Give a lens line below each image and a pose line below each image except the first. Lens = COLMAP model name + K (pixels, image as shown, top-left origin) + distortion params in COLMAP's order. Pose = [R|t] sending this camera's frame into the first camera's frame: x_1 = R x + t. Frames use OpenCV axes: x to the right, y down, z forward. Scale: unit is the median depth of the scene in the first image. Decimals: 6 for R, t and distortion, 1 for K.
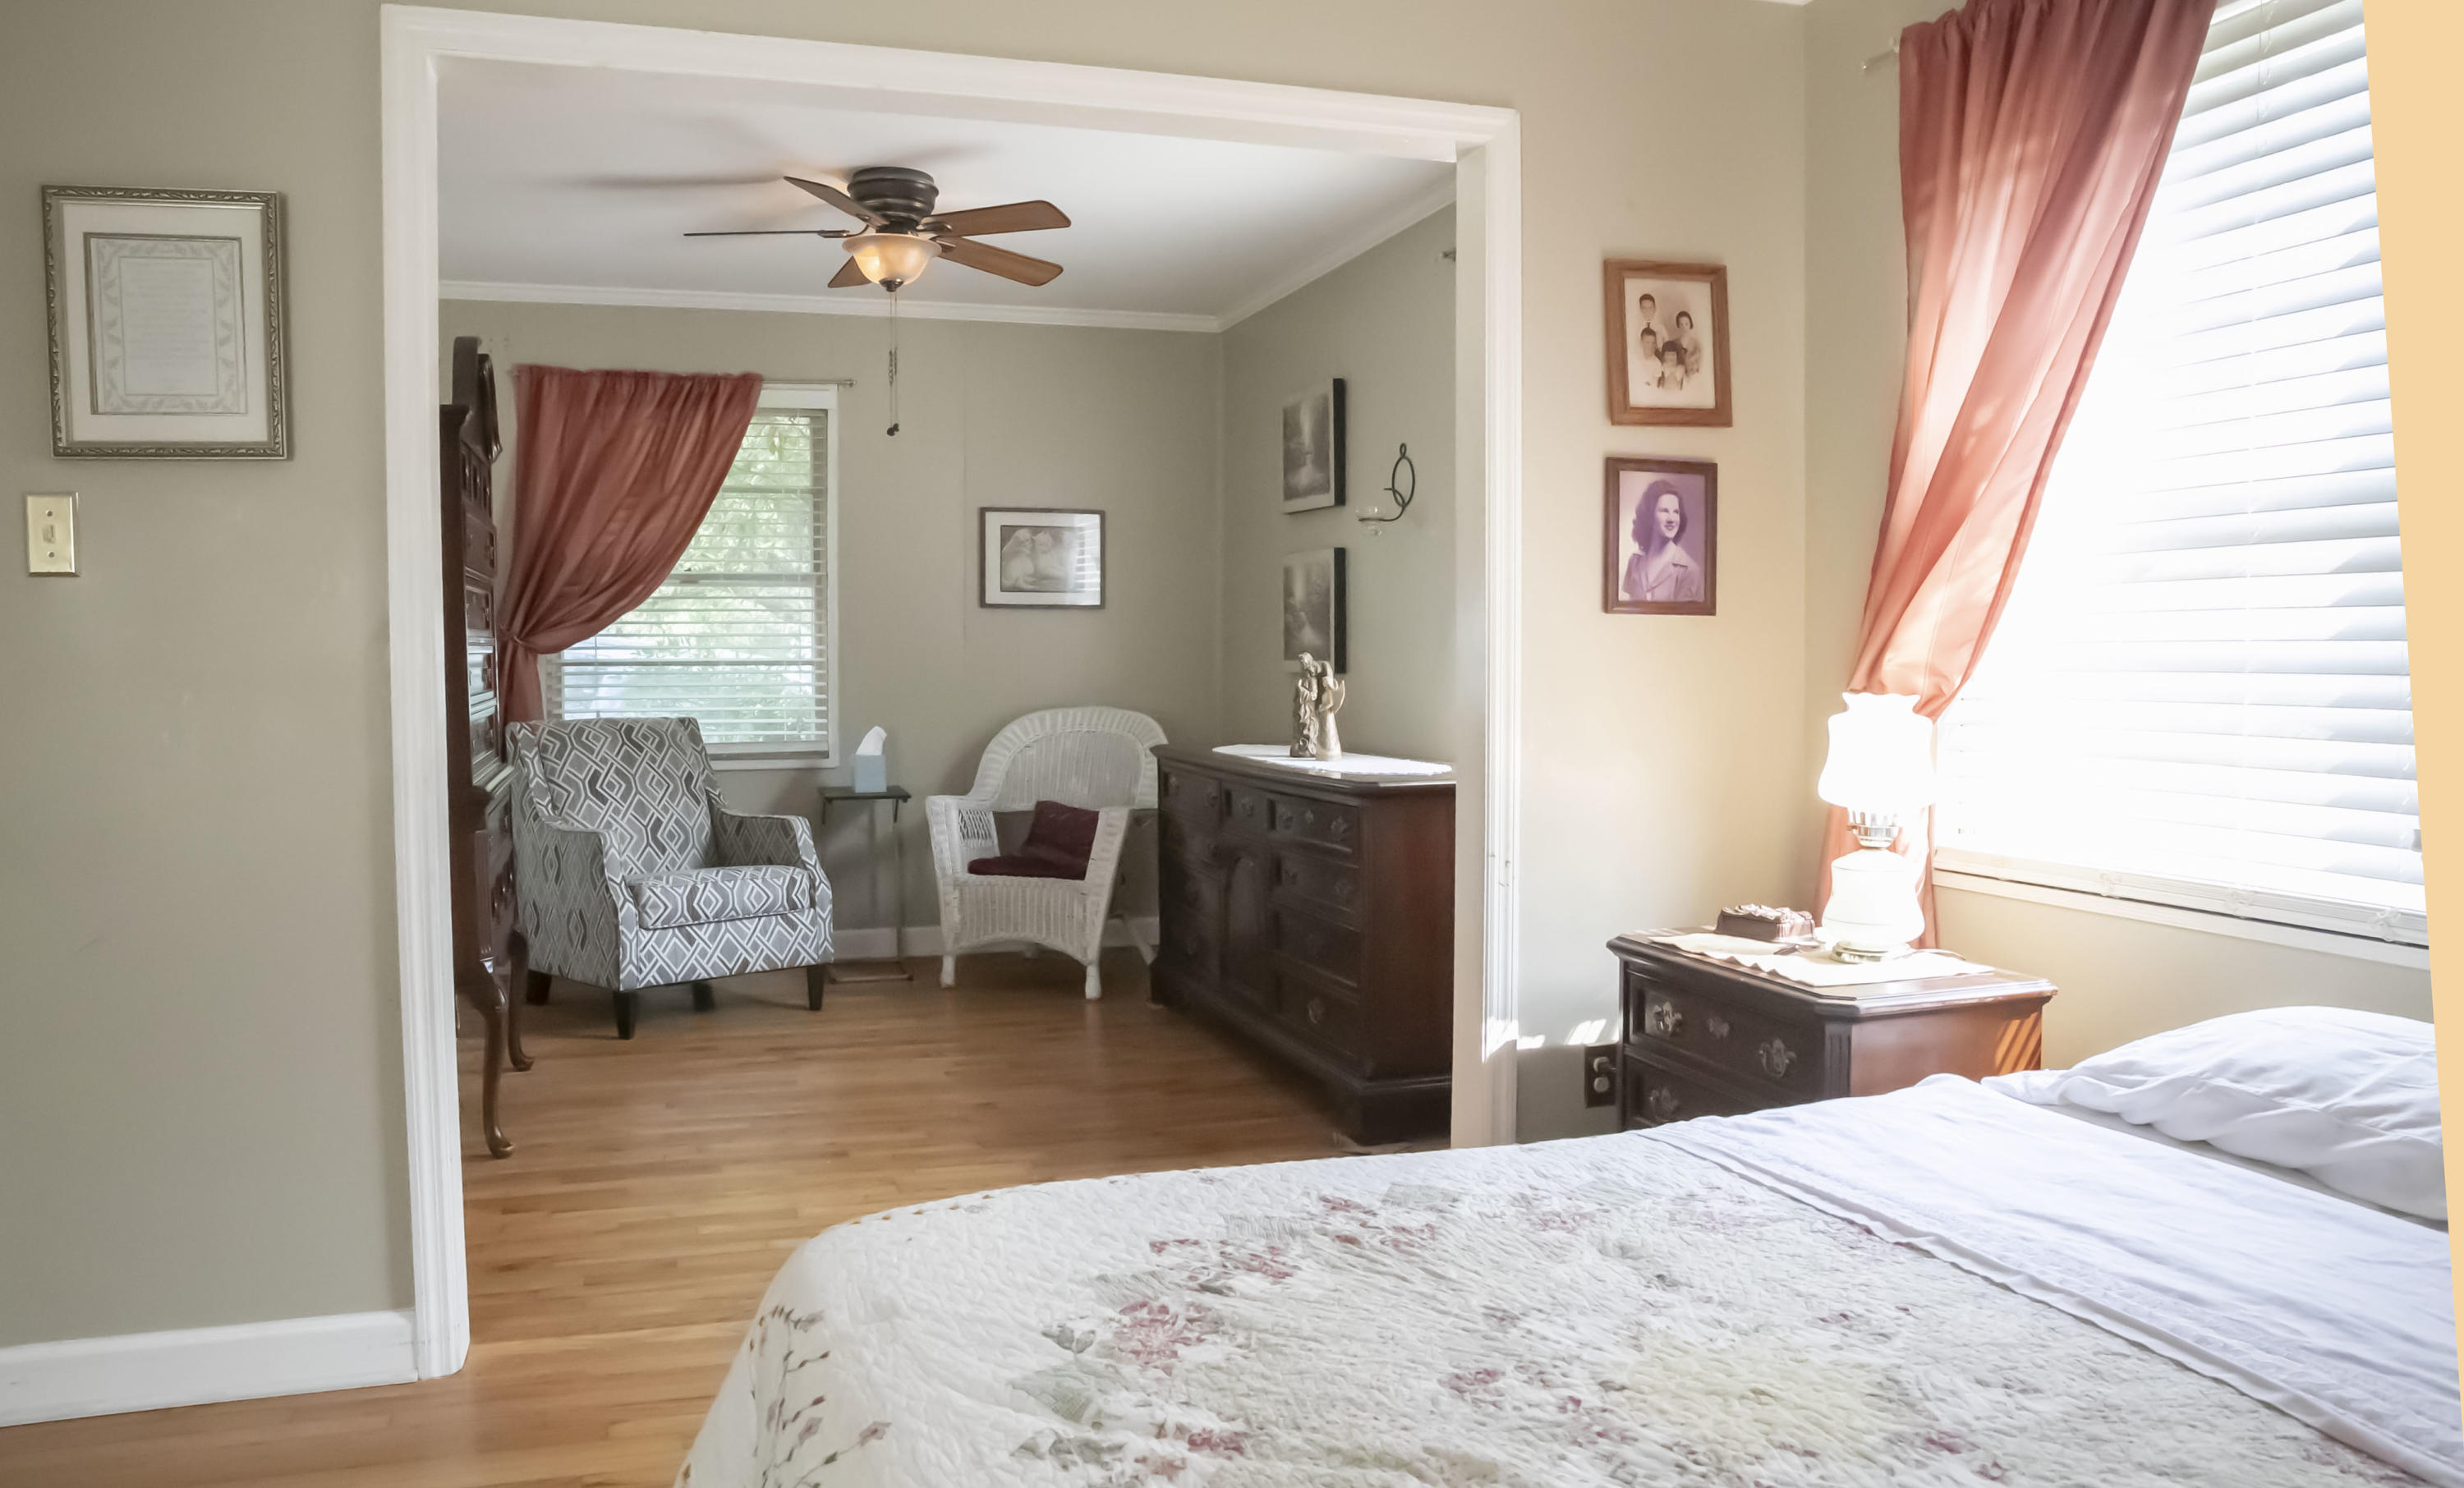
lens RADIAL K [[1818.1, 0, 1231.1], [0, 1818.1, 745.2], [0, 0, 1]] dist [-0.000561, -0.000112]
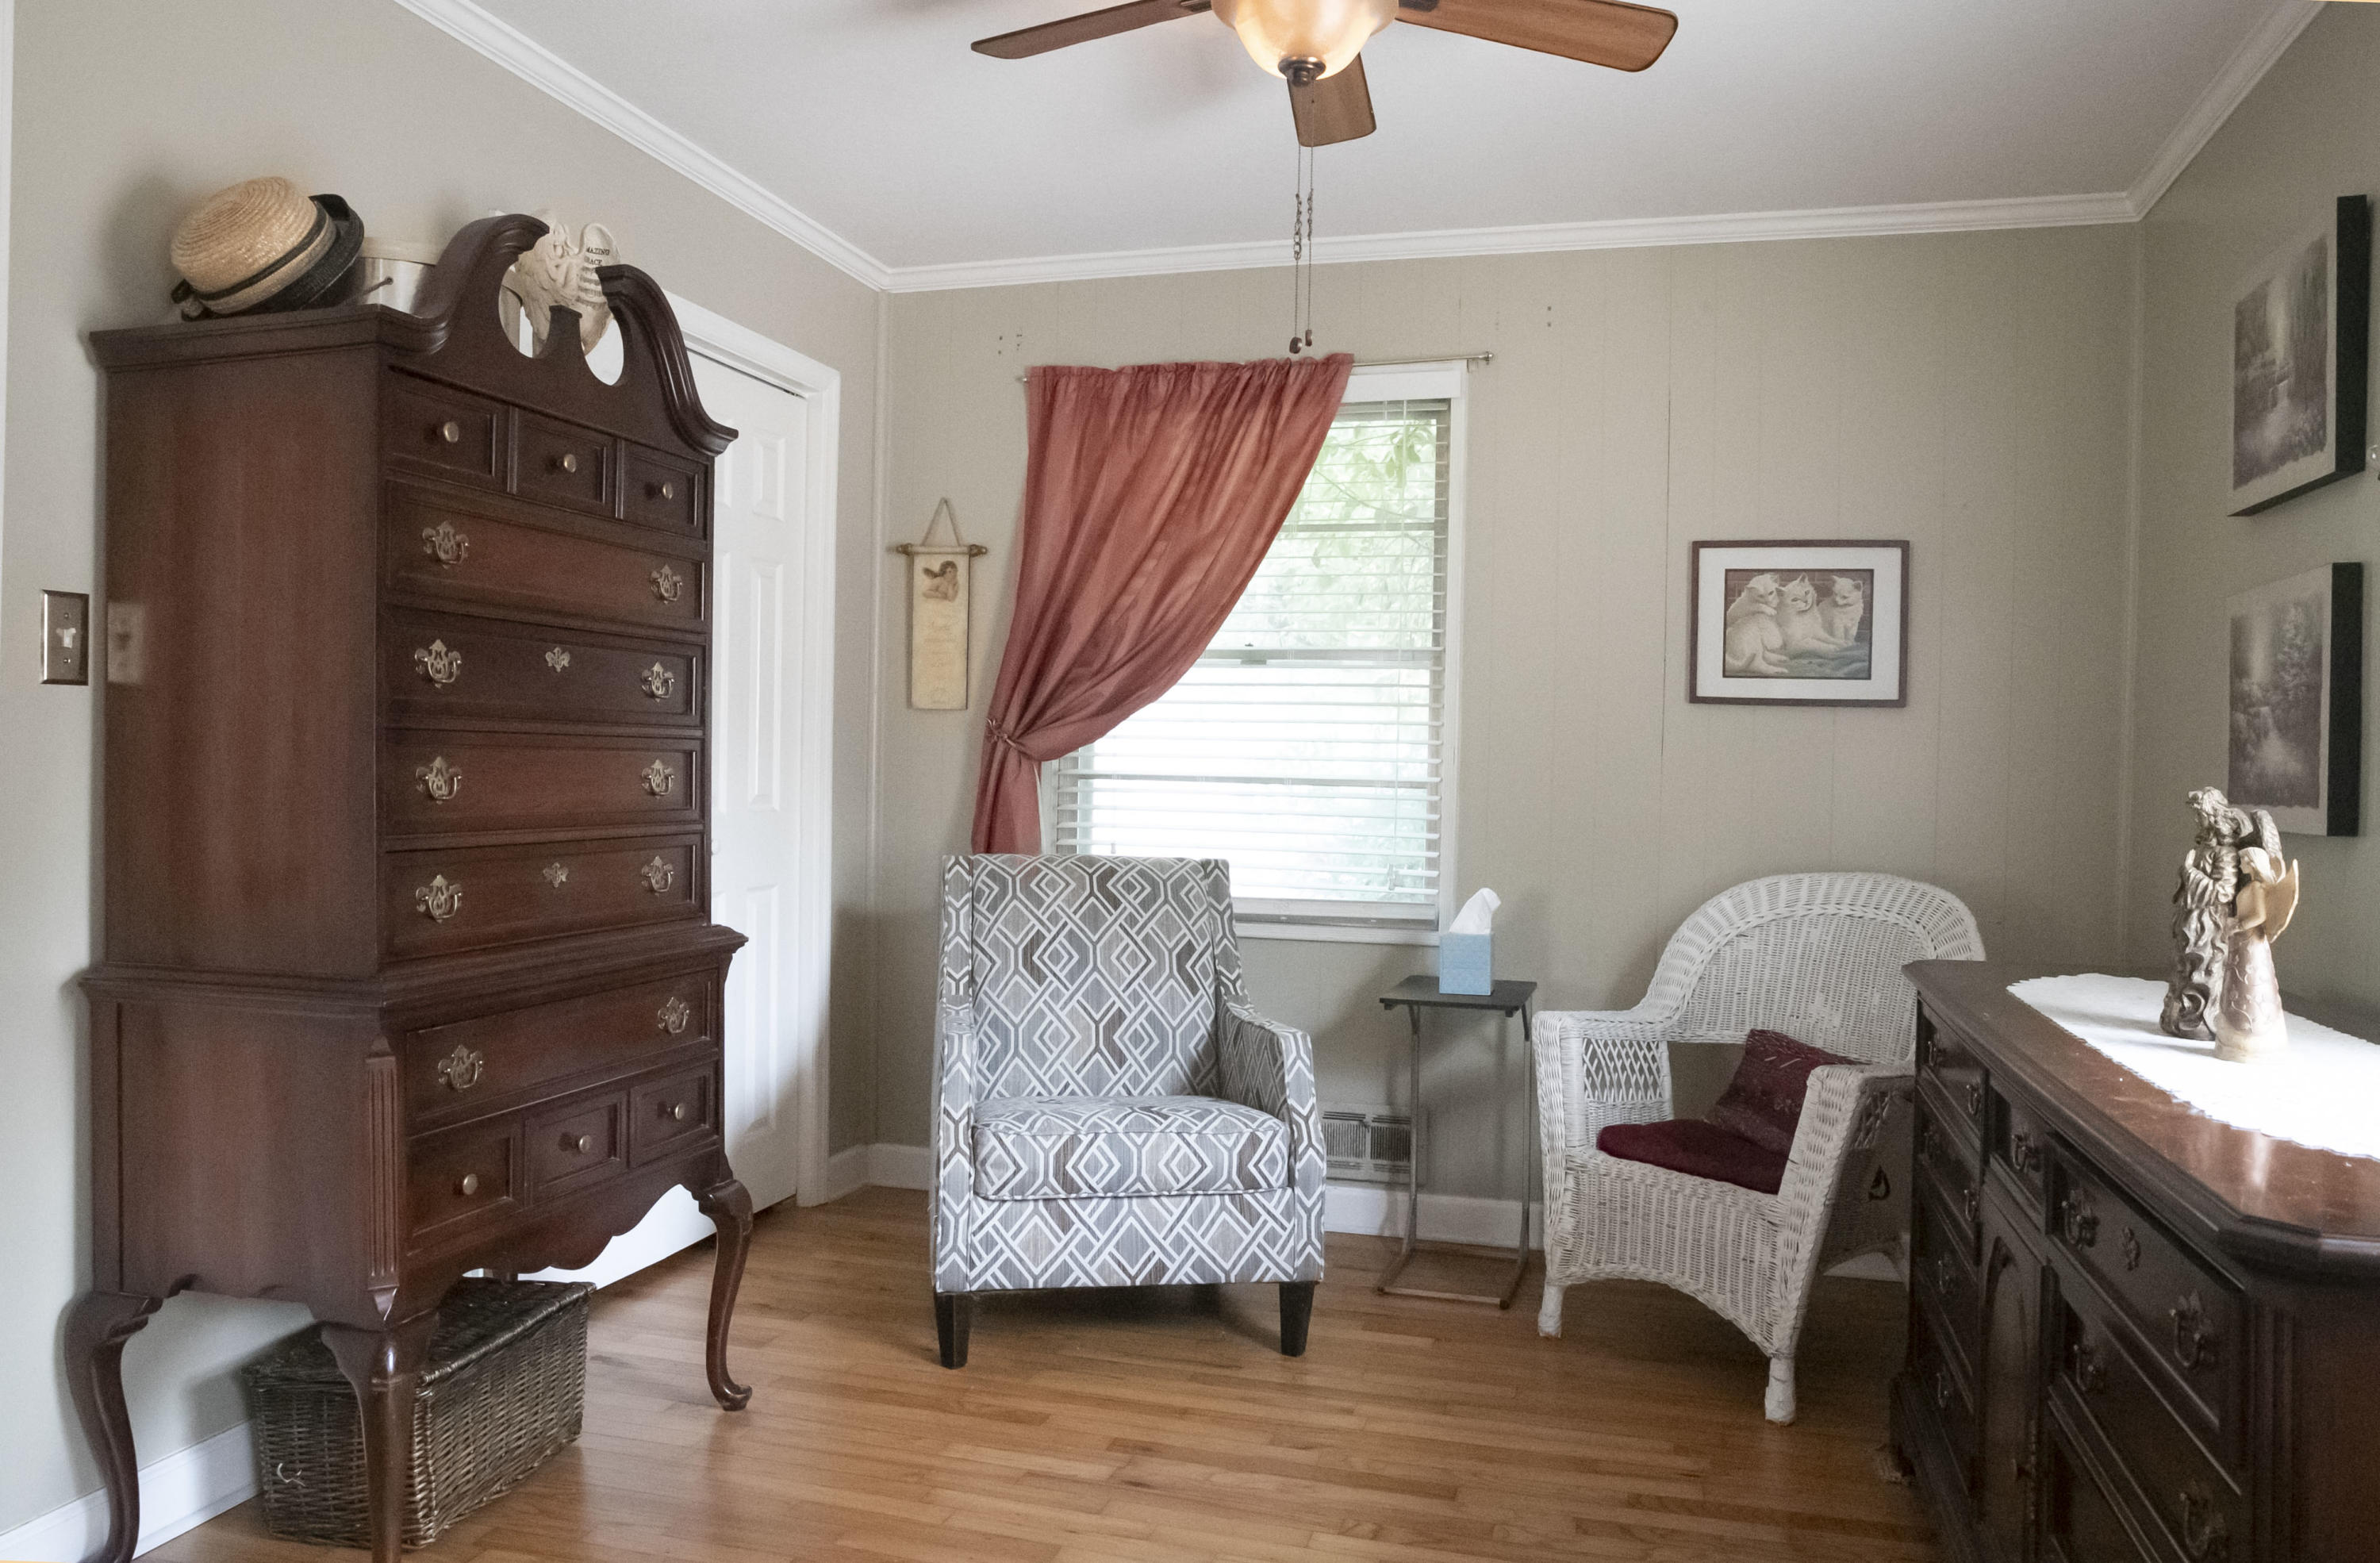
lens RADIAL K [[1735.9, 0, 1190.0], [0, 1735.9, 781.5], [0, 0, 1]] dist [-0.104455, 0.091059]
pose [[0.825508, 0.026002, -0.563791, 0.057301], [-0.053802, 0.998014, -0.032749, -0.022782], [0.561820, 0.057367, 0.825268, 0.465653]]
